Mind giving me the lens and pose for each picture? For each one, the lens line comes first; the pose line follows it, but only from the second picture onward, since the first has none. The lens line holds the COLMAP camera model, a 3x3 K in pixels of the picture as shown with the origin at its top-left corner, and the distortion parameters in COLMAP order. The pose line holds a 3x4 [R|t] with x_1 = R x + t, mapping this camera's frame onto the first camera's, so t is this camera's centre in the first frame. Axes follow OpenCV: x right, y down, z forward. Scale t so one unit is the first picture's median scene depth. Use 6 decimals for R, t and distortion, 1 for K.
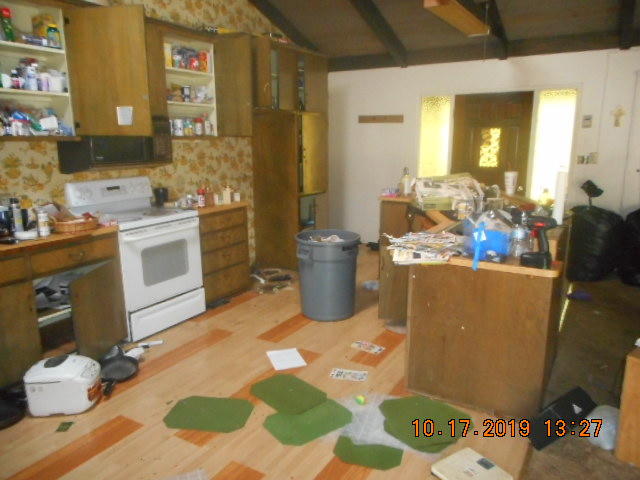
lens RADIAL K [[469.5, 0, 318.4], [0, 469.5, 242.1], [0, 0, 1]] dist [-0.001508, -0.010411]
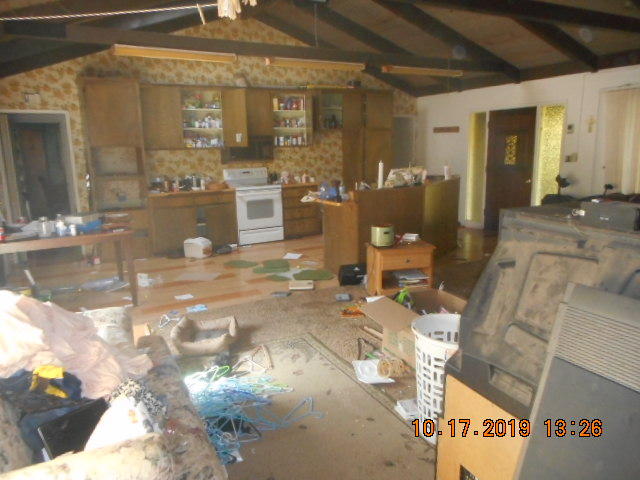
lens RADIAL K [[469.5, 0, 320.6], [0, 469.5, 239.0], [0, 0, 1]] dist [-0.001508, -0.010411]
pose [[0.863219, 0.083694, -0.497844, 0.830007], [-0.091385, 0.995775, 0.008950, 0.117290], [0.496490, 0.037769, 0.867221, -0.552553]]
